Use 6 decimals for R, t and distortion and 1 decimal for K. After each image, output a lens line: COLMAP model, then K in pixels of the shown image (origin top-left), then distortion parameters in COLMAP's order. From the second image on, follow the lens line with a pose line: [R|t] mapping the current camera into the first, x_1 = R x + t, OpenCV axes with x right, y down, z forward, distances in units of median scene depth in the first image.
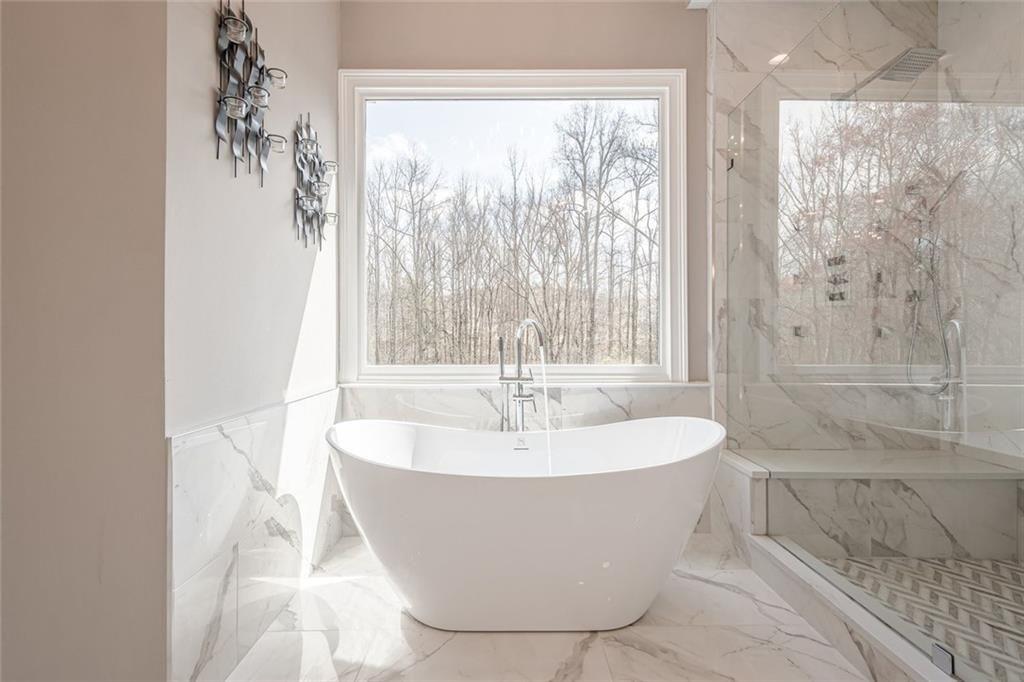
lens RADIAL K [[454.2, 0, 504.7], [0, 454.2, 336.0], [0, 0, 1]] dist [0.003622, -0.000445]
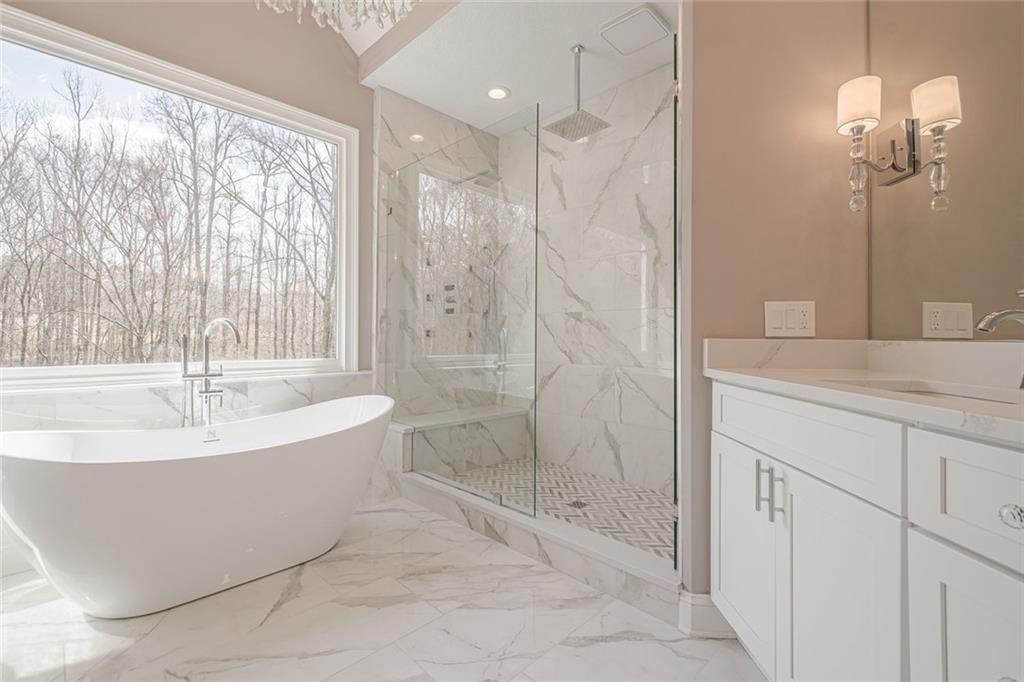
lens RADIAL K [[454.2, 0, 504.7], [0, 454.2, 336.0], [0, 0, 1]] dist [0.003622, -0.000445]
pose [[0.710730, 0.009505, 0.703401, -0.213995], [-0.011490, 0.999932, -0.001902, -0.001145], [-0.703371, -0.006730, 0.710791, -0.219795]]
